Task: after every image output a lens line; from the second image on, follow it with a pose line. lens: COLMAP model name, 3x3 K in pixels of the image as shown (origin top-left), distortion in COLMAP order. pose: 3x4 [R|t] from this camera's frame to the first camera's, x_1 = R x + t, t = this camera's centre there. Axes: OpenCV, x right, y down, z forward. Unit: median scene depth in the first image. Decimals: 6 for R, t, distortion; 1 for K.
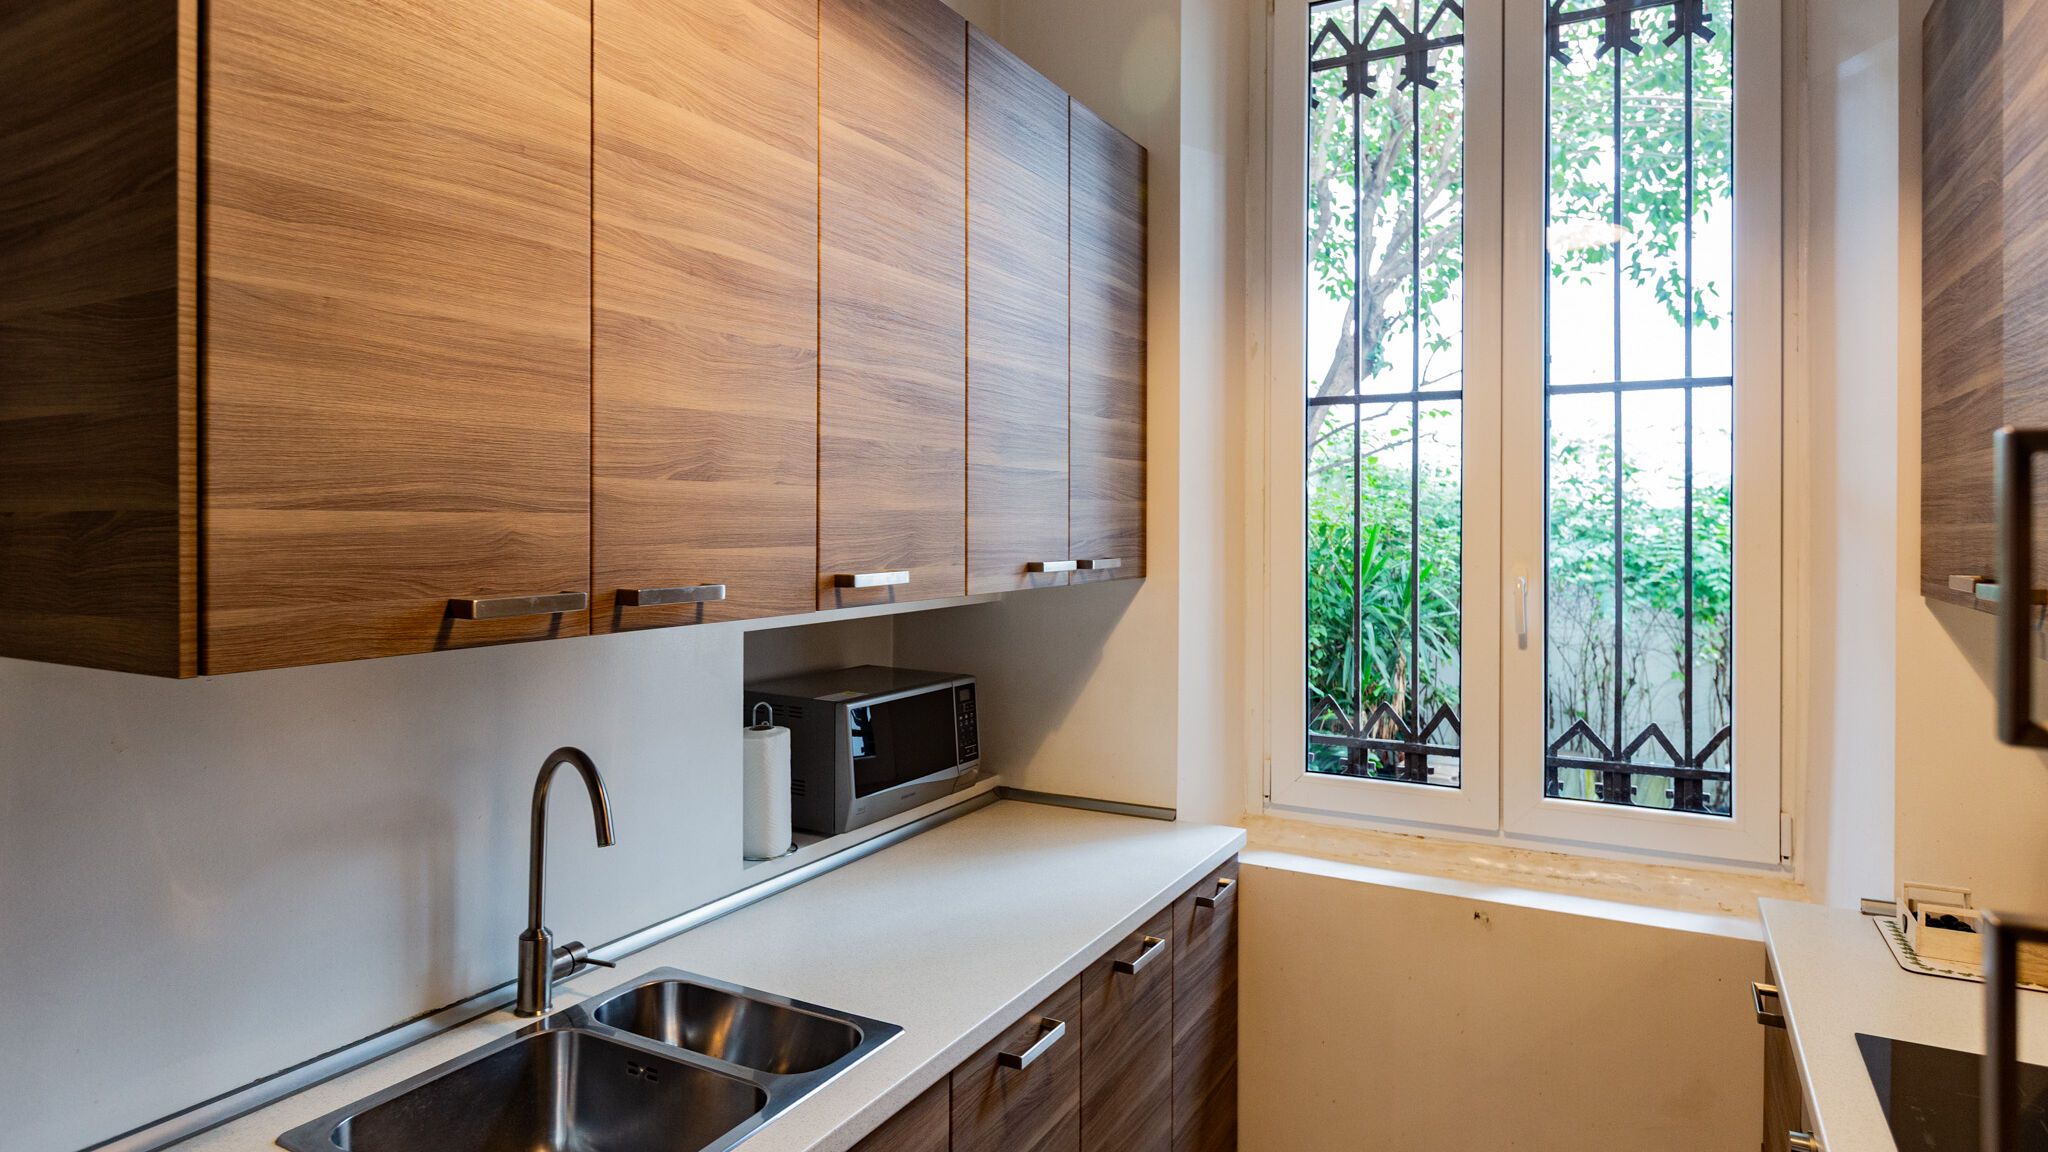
lens RADIAL K [[1161.5, 0, 1011.7], [0, 1161.5, 510.8], [0, 0, 1]] dist [0.003709, -0.000893]
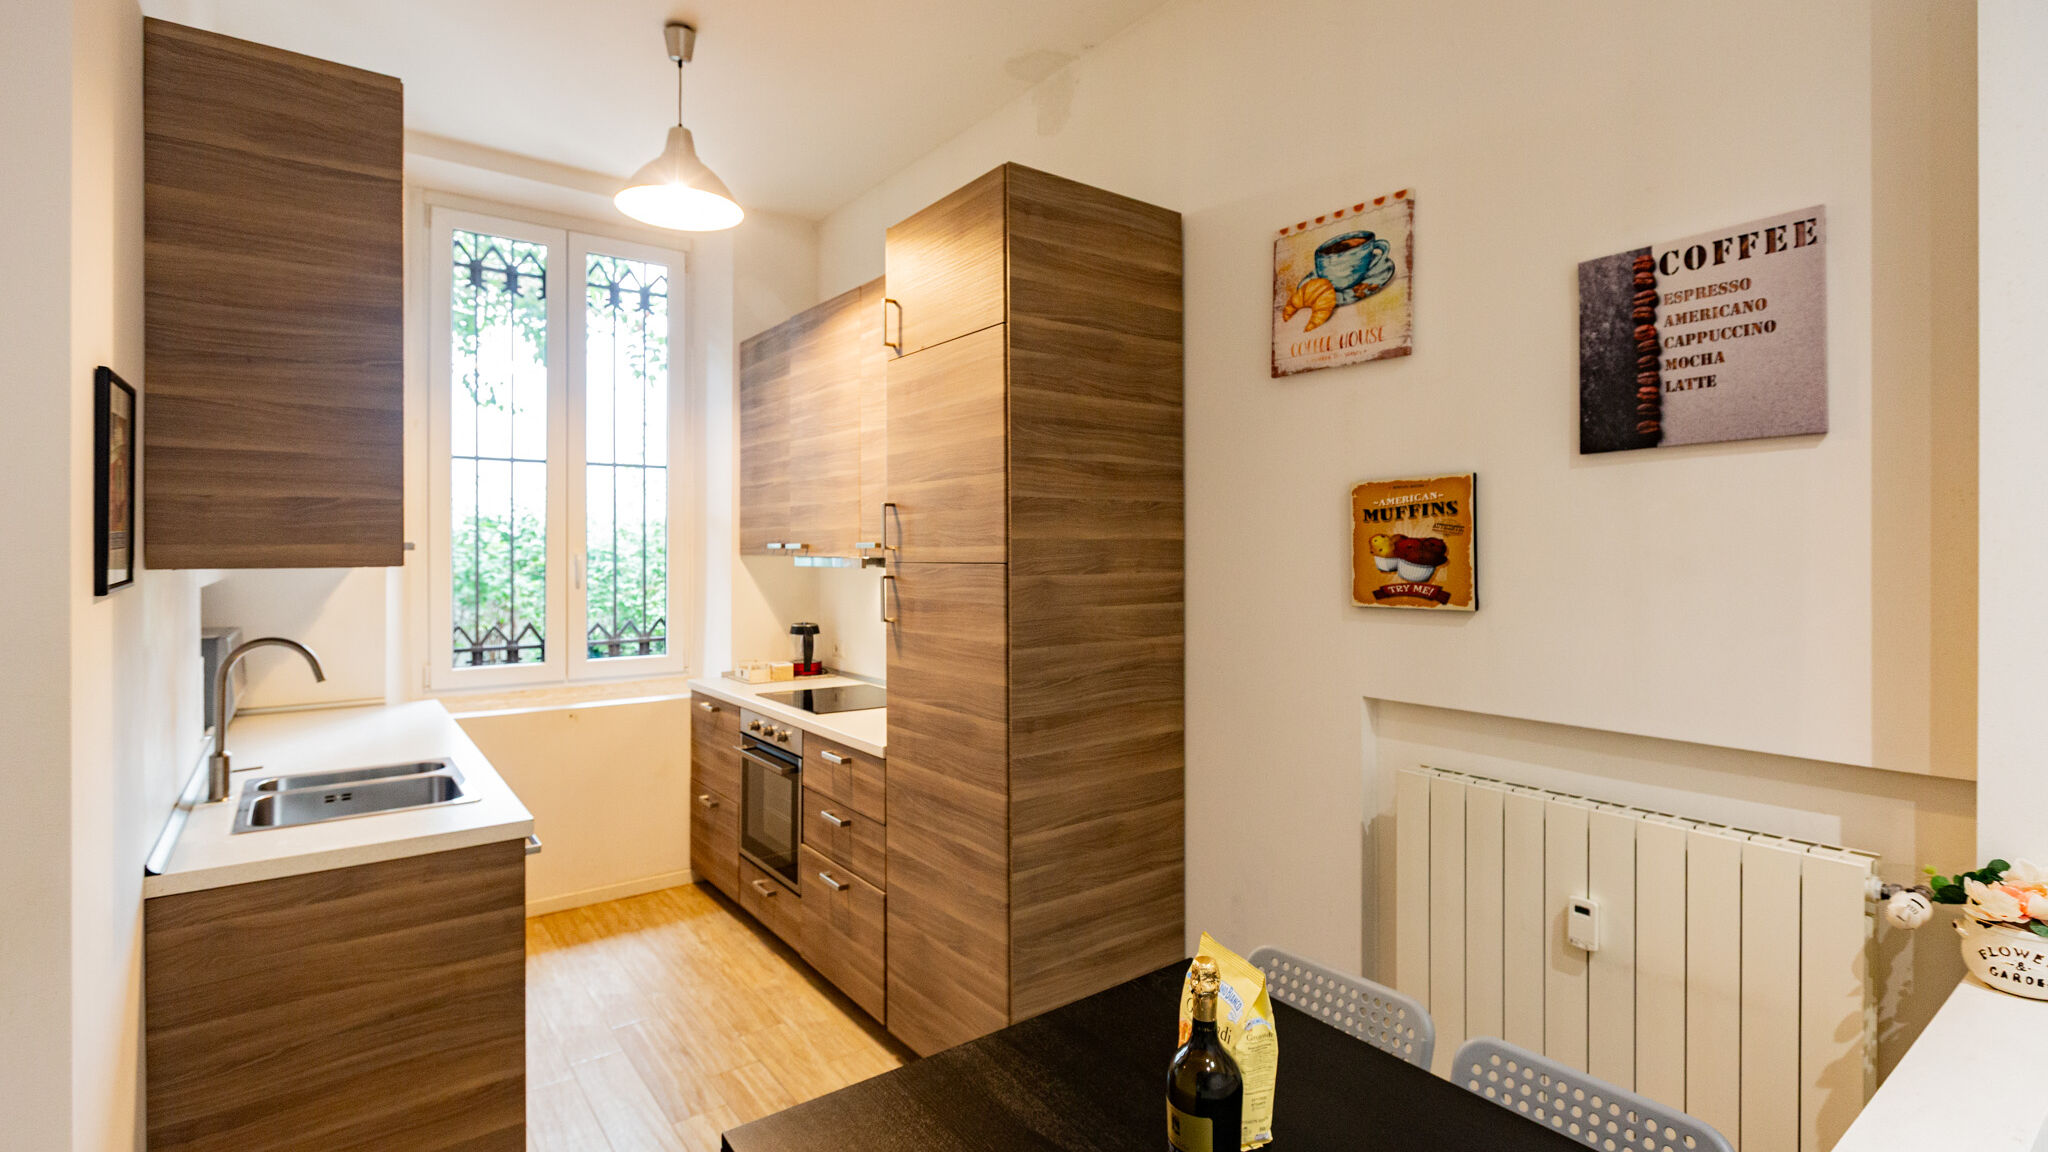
lens RADIAL K [[980.9, 0, 1026.0], [0, 980.9, 556.9], [0, 0, 1]] dist [-0.005676, -0.000726]
pose [[0.407050, -0.007024, 0.913379, -0.850259], [-0.010806, 0.999863, 0.012505, 0.034305], [-0.913342, -0.014961, 0.406918, -0.438086]]
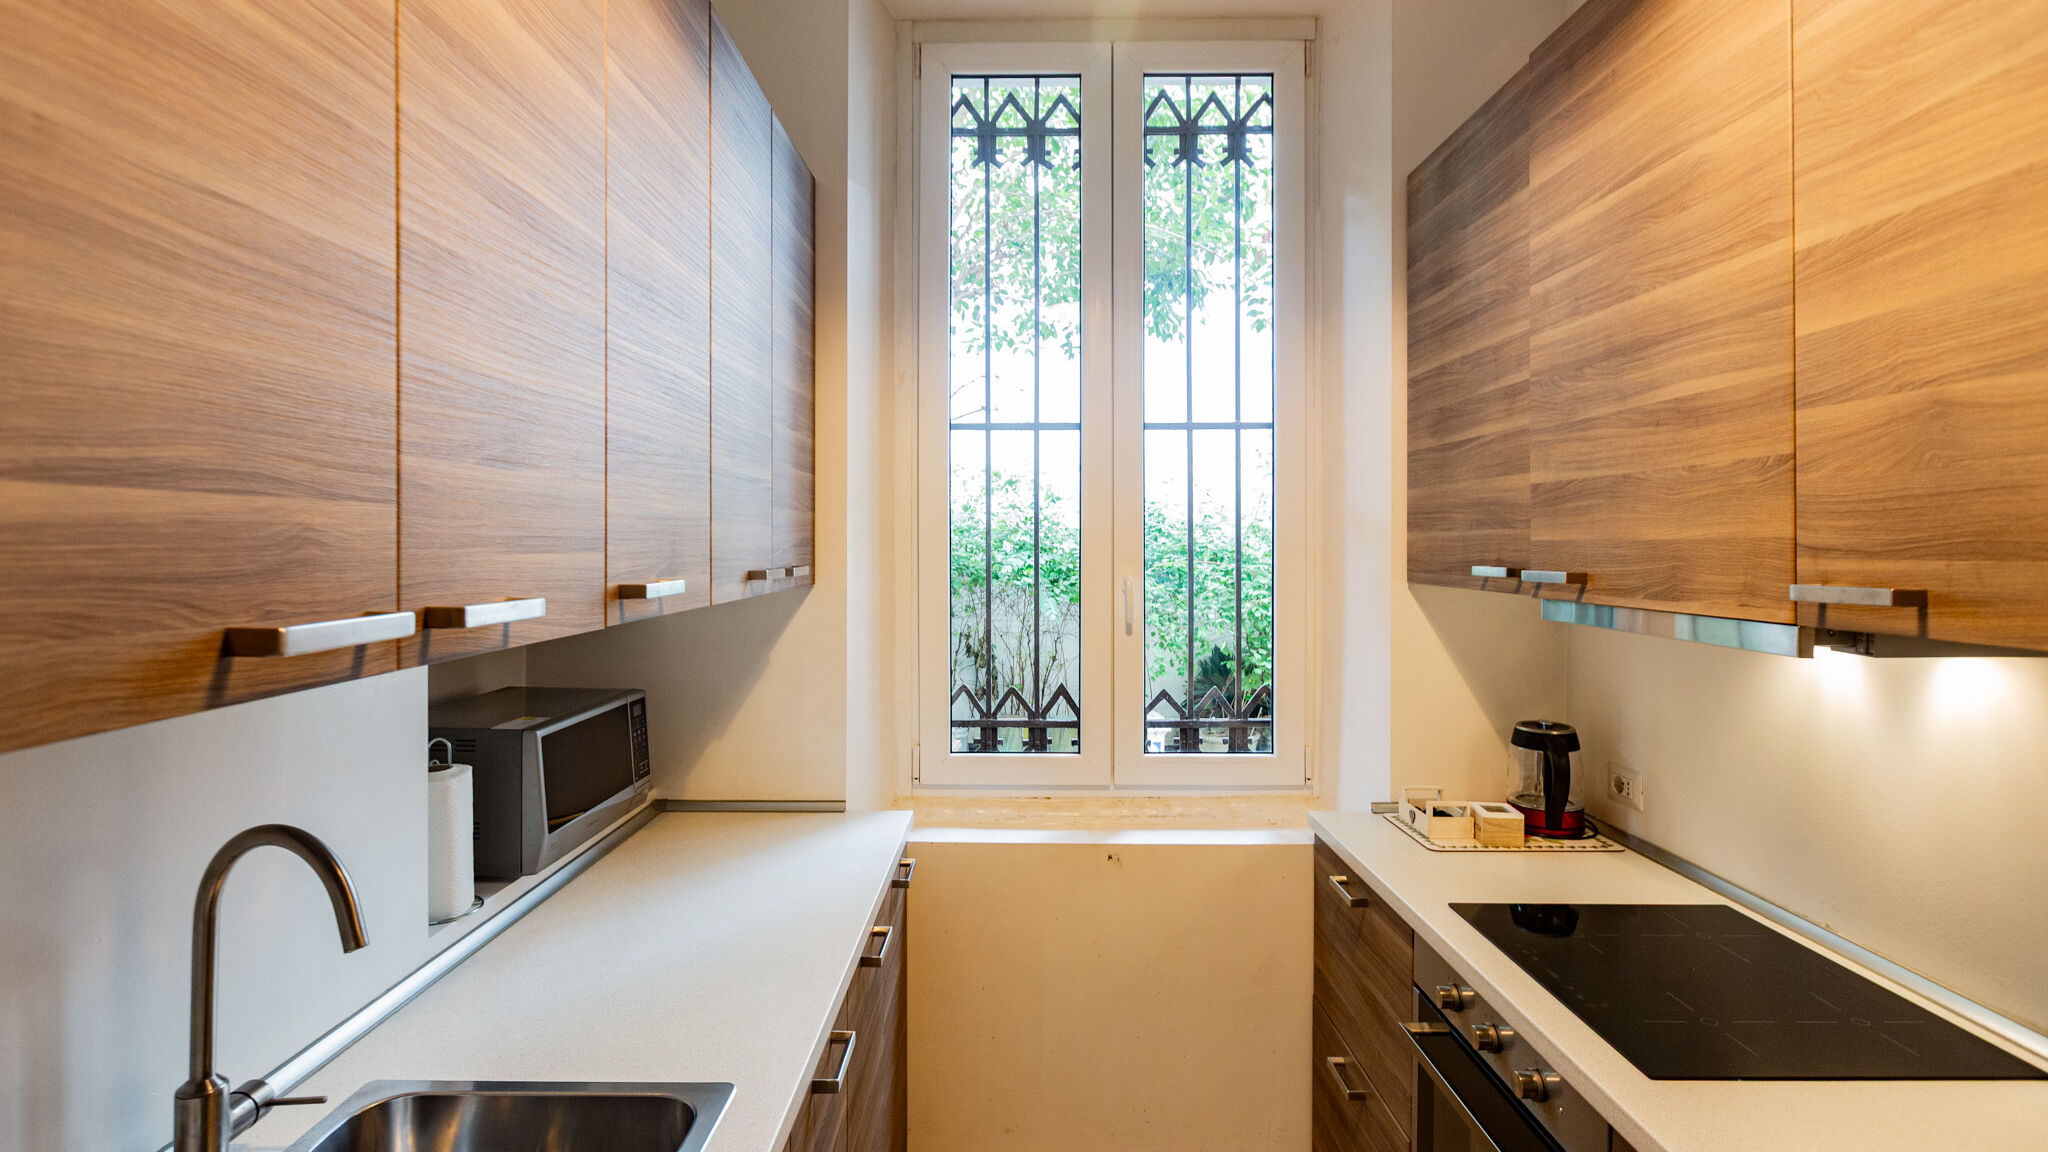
lens RADIAL K [[980.9, 0, 1002.7], [0, 980.9, 533.2], [0, 0, 1]] dist [-0.005676, -0.000726]
pose [[0.881157, 0.001602, 0.472821, -0.177913], [-0.002615, 0.999995, 0.001485, 0.010398], [-0.472817, -0.002545, 0.881157, 0.155194]]
